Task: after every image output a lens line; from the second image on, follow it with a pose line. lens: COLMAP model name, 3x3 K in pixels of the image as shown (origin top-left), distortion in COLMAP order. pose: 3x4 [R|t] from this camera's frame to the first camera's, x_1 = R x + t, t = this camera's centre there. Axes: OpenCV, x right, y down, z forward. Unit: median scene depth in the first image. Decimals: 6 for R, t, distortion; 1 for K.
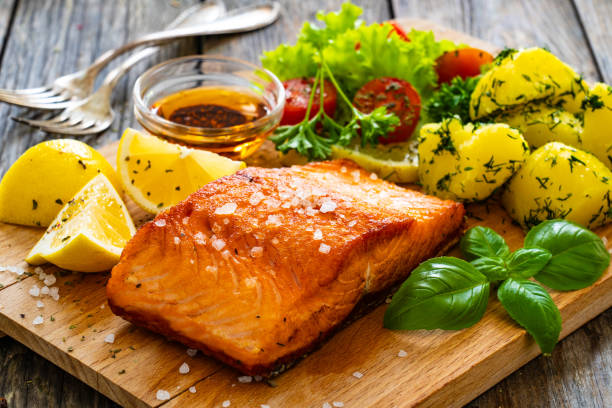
lens RADIAL K [[1825.3, 0, 306.0], [0, 1825.3, 204.0], [0, 0, 1]] dist [-0.032331, 0.612566]
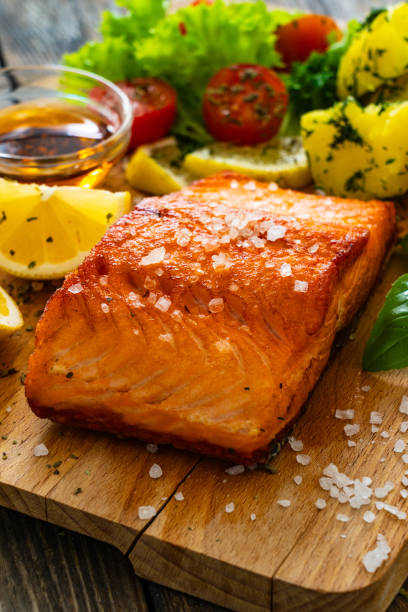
lens RADIAL K [[1825.3, 0, 204.0], [0, 1825.3, 306.0], [0, 0, 1]] dist [-0.032331, 0.612566]
pose [[0.961676, -0.169025, 0.215893, -0.195875], [0.156140, 0.984843, 0.075534, -0.032113], [-0.225388, -0.038929, 0.973491, 0.245654]]
